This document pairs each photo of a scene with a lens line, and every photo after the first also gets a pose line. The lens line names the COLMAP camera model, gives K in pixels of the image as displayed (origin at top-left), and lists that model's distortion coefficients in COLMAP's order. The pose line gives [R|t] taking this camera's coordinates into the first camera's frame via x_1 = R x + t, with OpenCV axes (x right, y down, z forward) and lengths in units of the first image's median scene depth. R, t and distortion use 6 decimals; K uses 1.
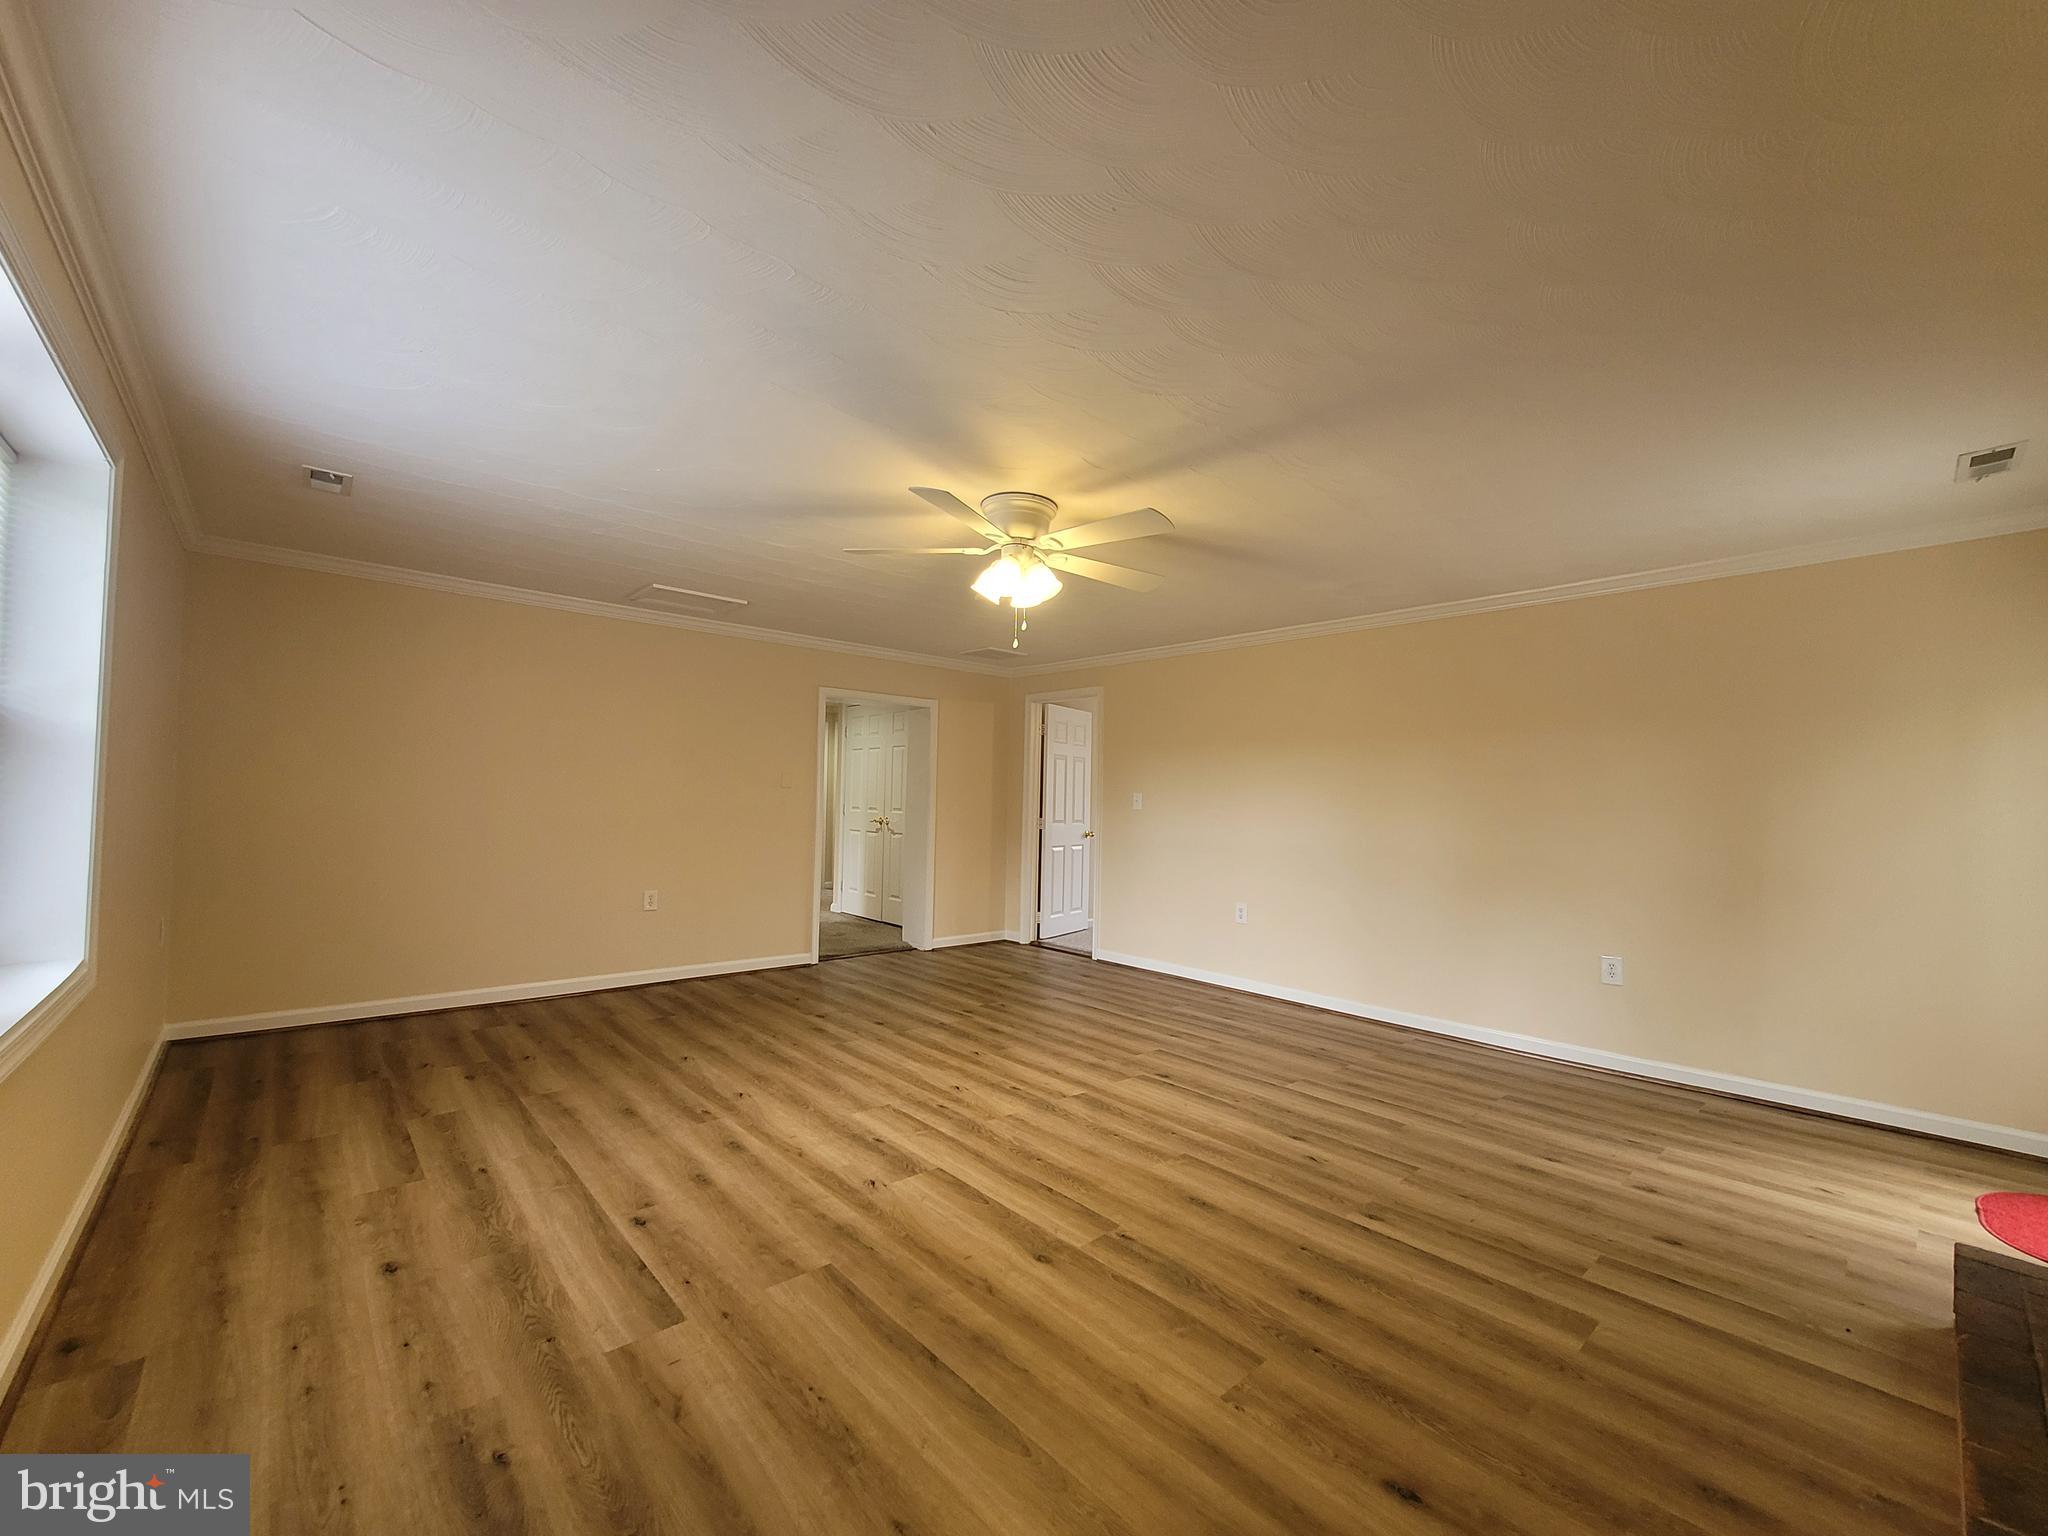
lens RADIAL K [[835.5, 0, 1039.4], [0, 835.5, 782.9], [0, 0, 1]] dist [-0.002509, 0.001006]
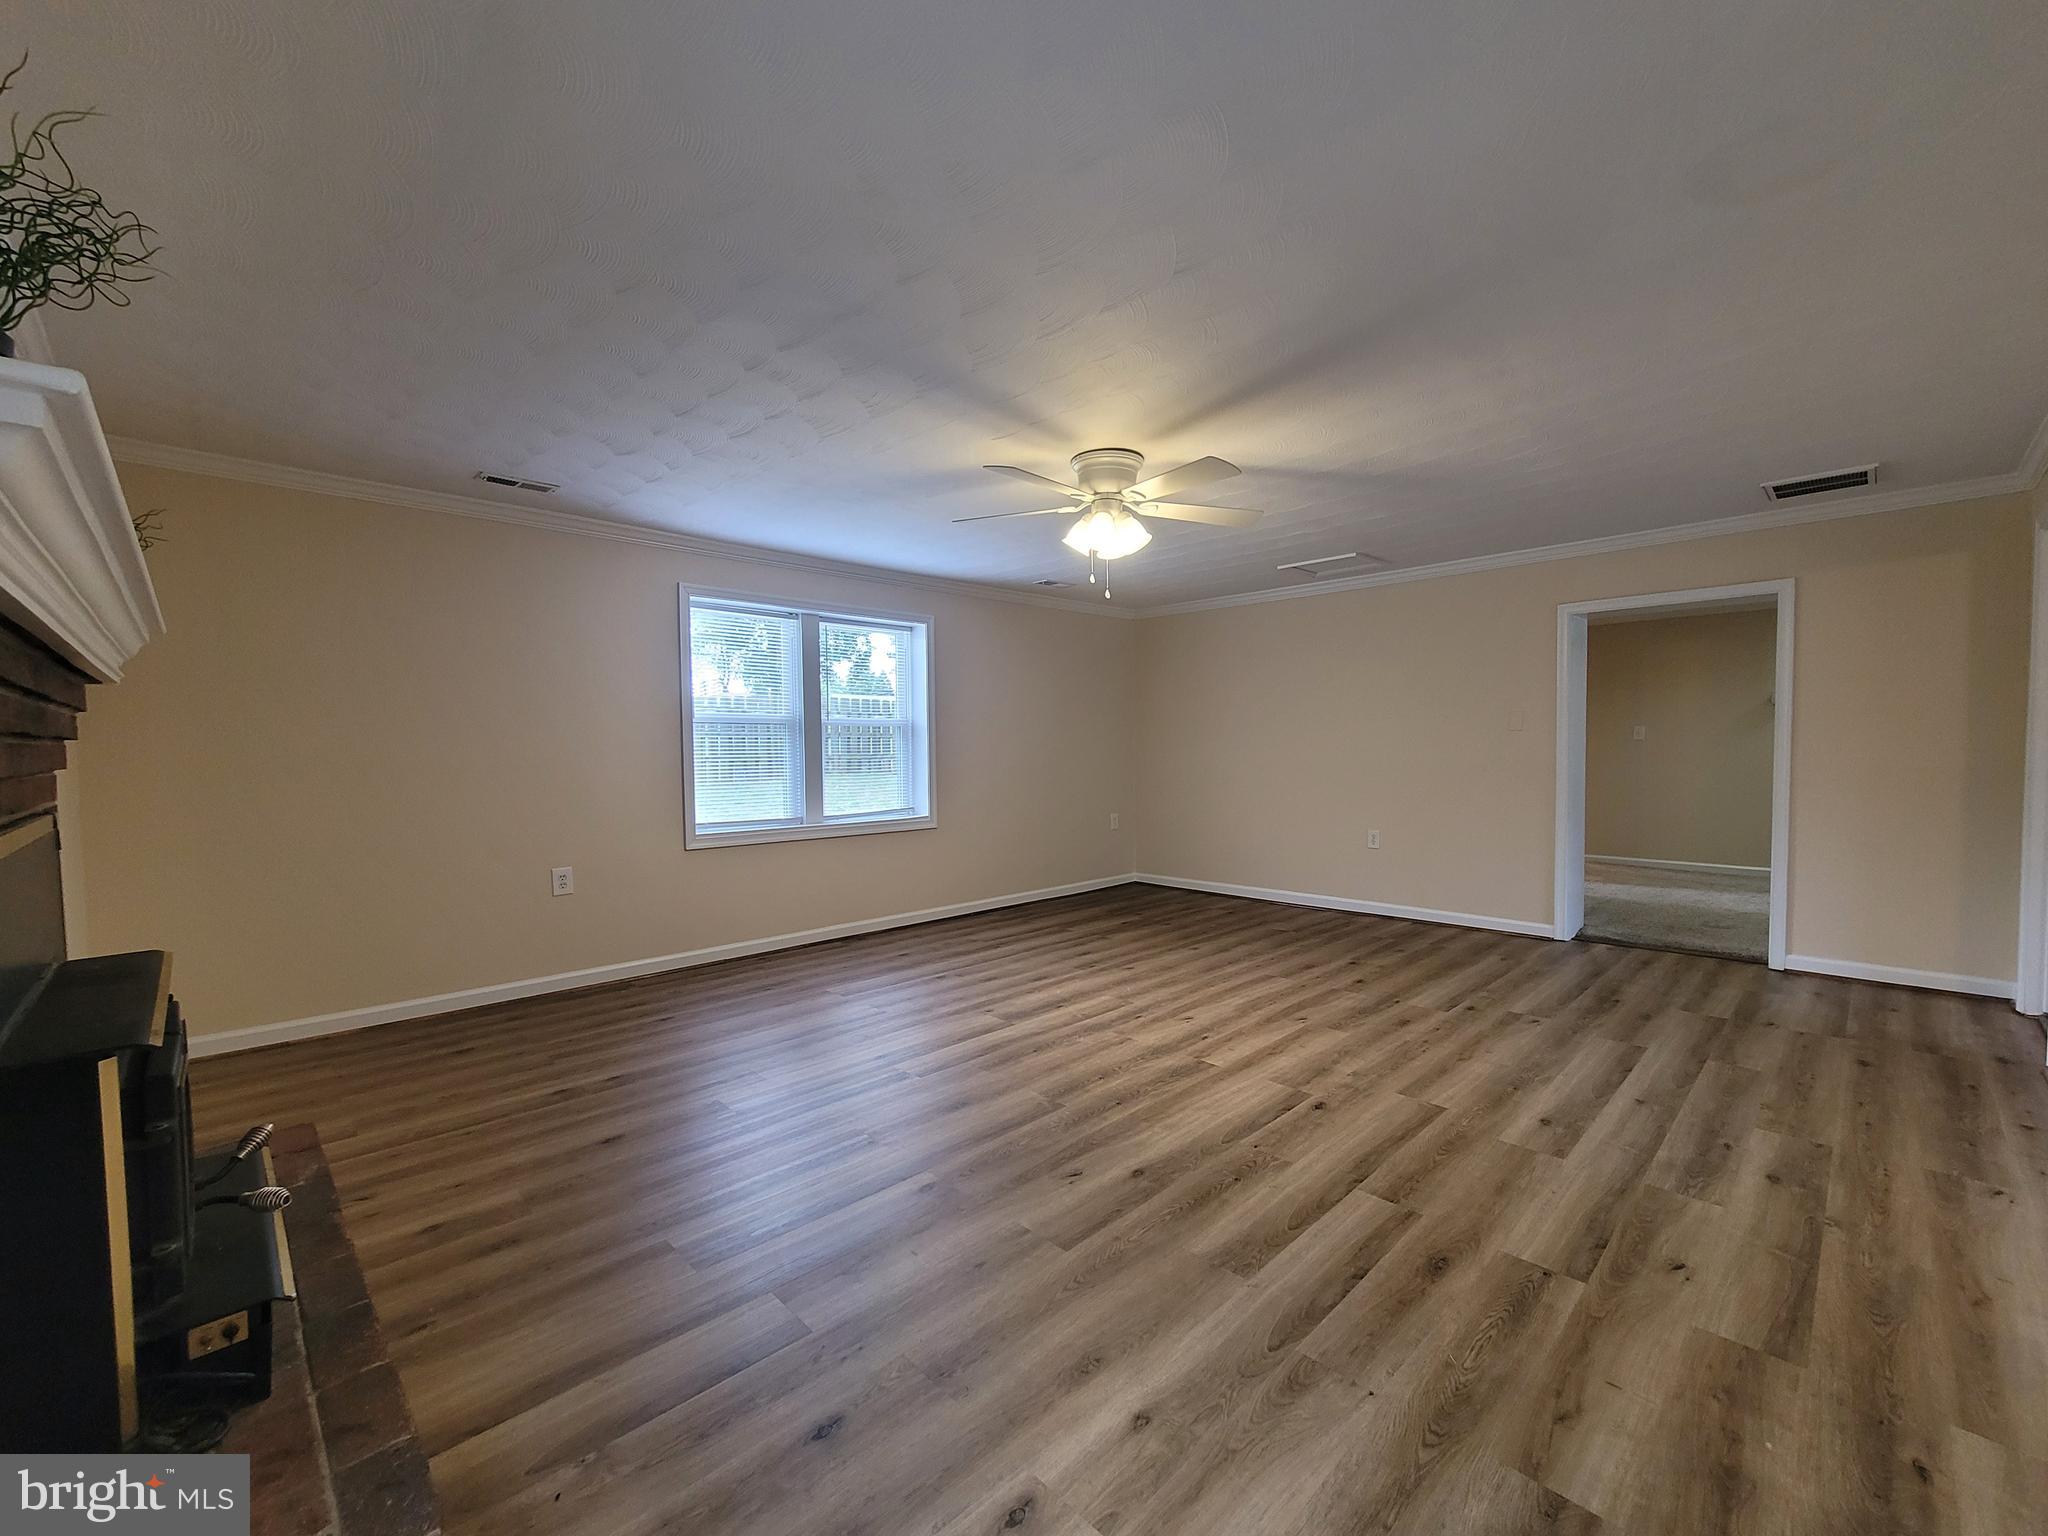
lens RADIAL K [[835.5, 0, 1039.4], [0, 835.5, 782.9], [0, 0, 1]] dist [-0.002509, 0.001006]
pose [[0.045421, 0.019087, -0.998786, 1.022755], [0.035057, 0.999171, 0.020689, 0.046175], [0.998353, -0.035954, 0.044714, 0.853650]]
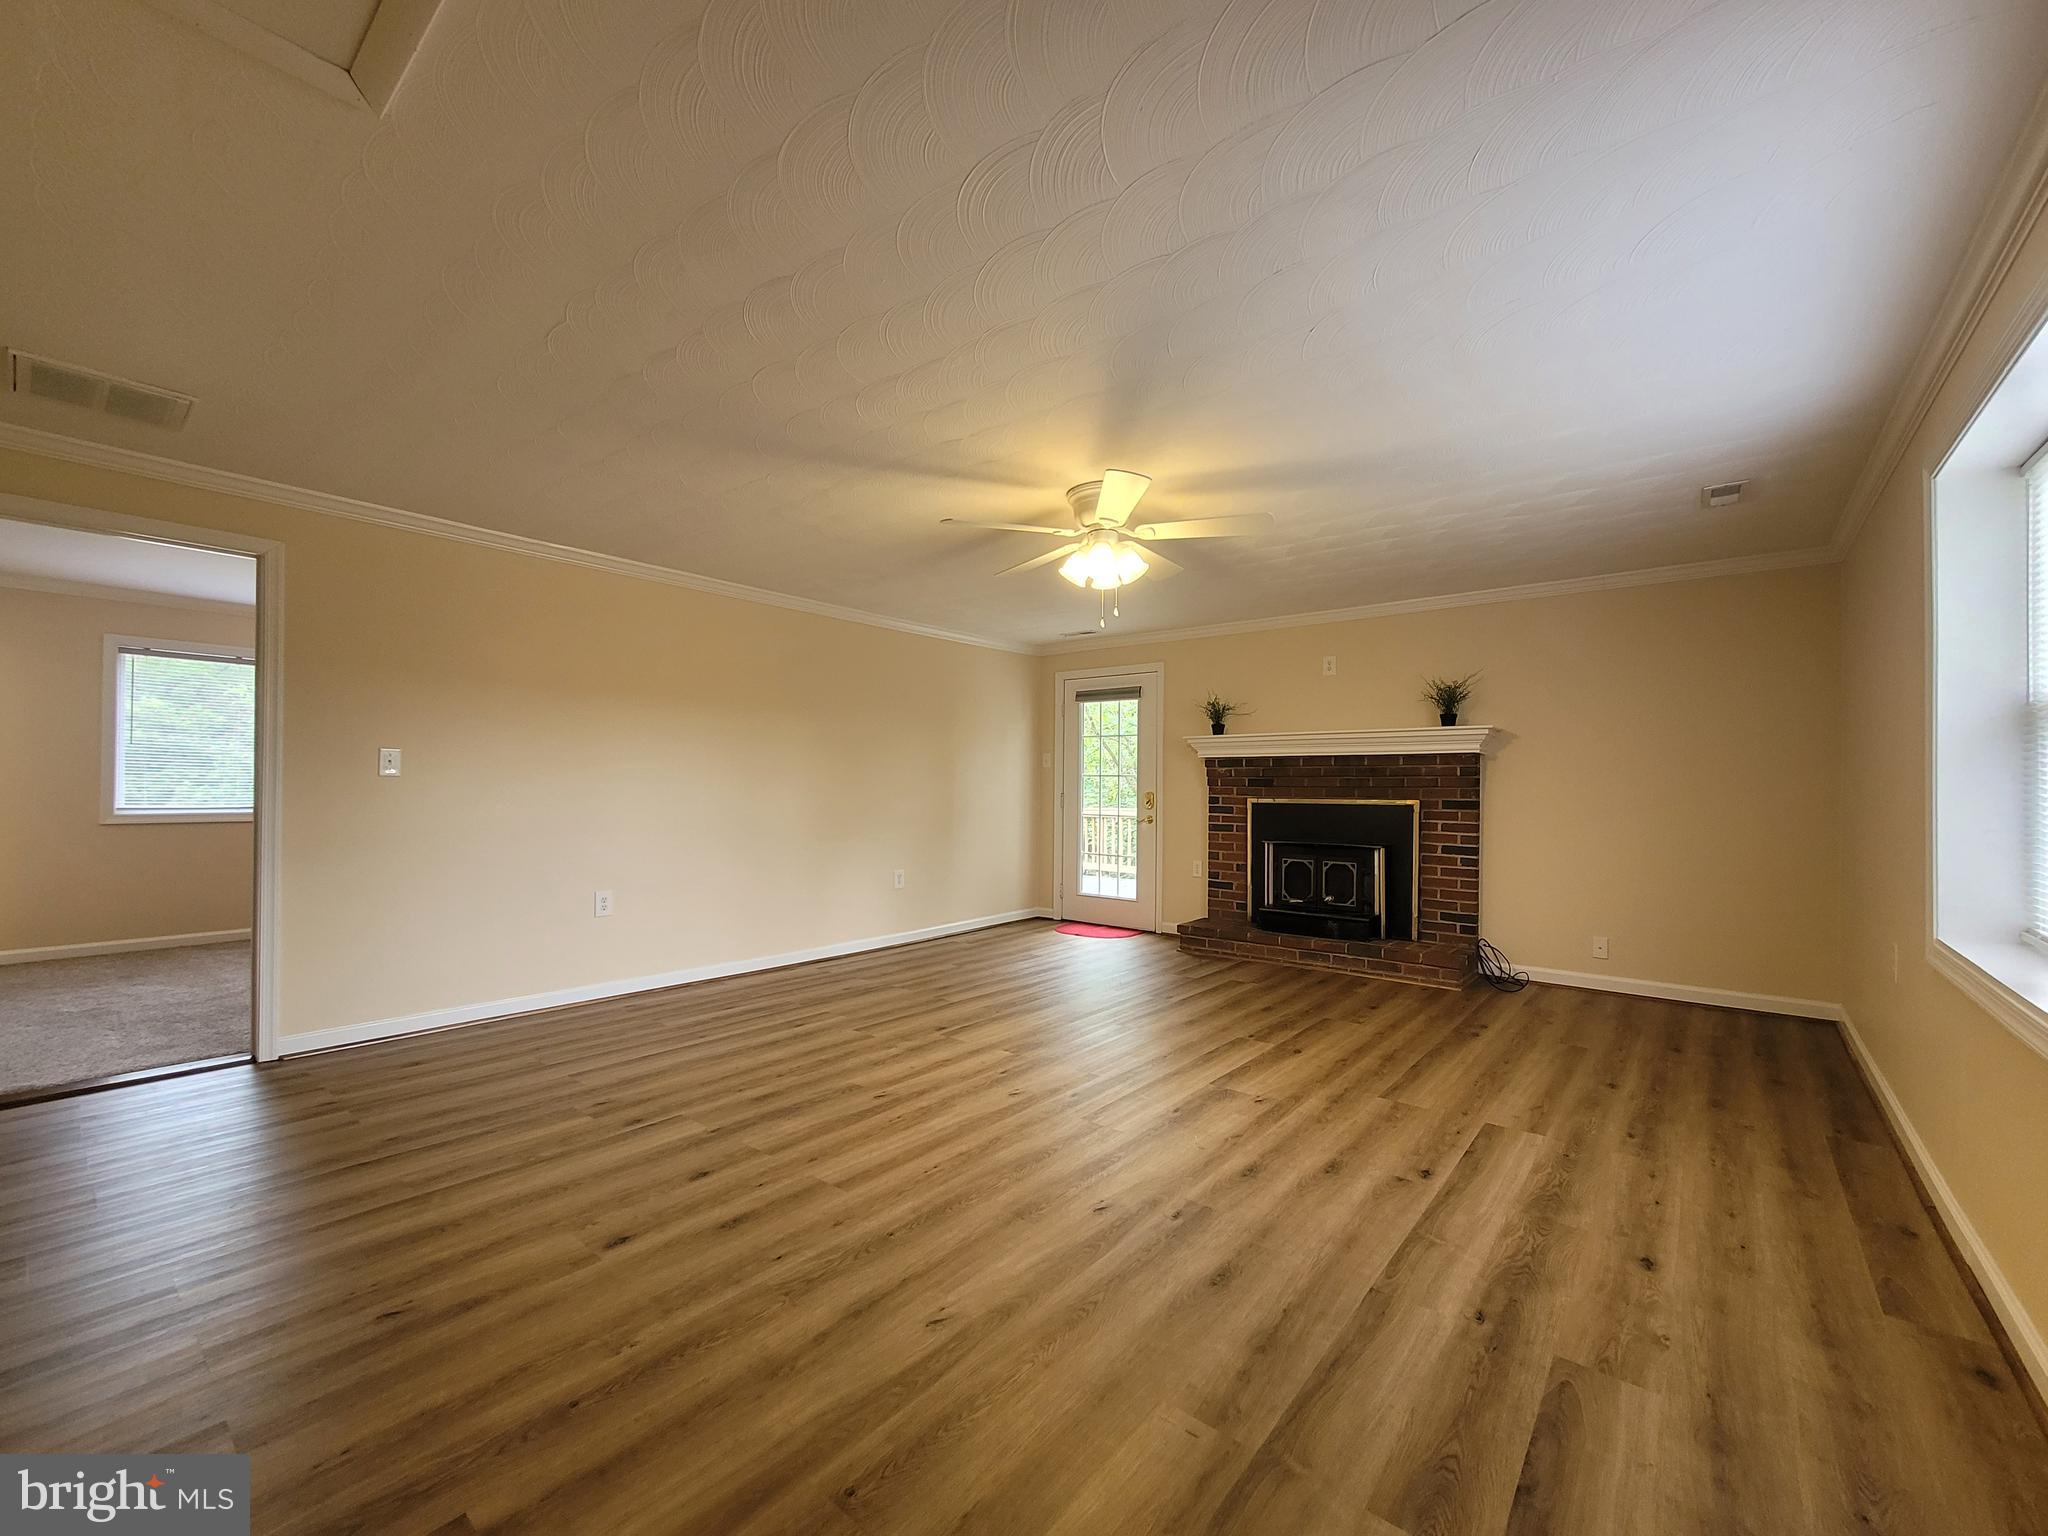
lens RADIAL K [[835.5, 0, 1039.4], [0, 835.5, 782.9], [0, 0, 1]] dist [-0.002509, 0.001006]
pose [[-0.154336, -0.017915, 0.987856, -1.066240], [-0.035435, 0.999293, 0.012587, 0.025669], [-0.987383, -0.033062, -0.154861, 1.231548]]
